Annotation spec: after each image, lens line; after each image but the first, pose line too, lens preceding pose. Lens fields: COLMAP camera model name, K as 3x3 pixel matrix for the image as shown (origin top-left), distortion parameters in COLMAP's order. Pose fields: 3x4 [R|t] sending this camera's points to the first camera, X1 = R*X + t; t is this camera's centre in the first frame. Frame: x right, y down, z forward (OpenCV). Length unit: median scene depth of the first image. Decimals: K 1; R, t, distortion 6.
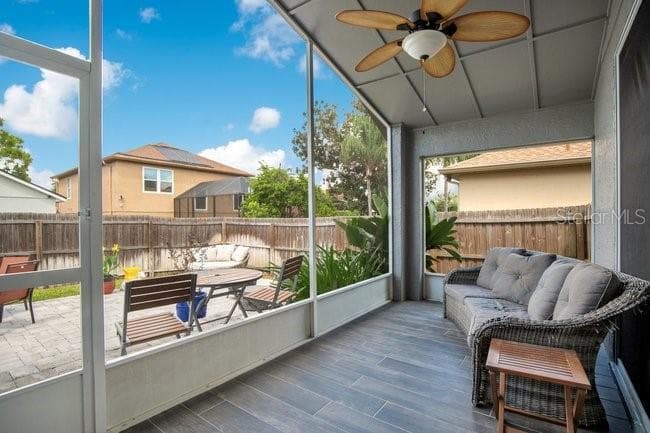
lens RADIAL K [[311.6, 0, 321.5], [0, 311.6, 221.2], [0, 0, 1]] dist [-0.029527, -0.000016]
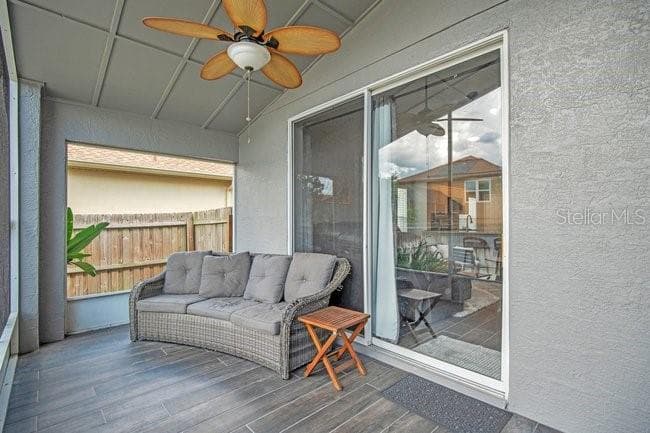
lens RADIAL K [[318.3, 0, 325.0], [0, 318.3, 216.5], [0, 0, 1]] dist [0.027458, 0.000131]
pose [[0.188052, 0.016432, 0.982022, -0.271096], [0.007093, 0.999811, -0.018087, -0.007704], [-0.982133, 0.010367, 0.187900, 0.226884]]
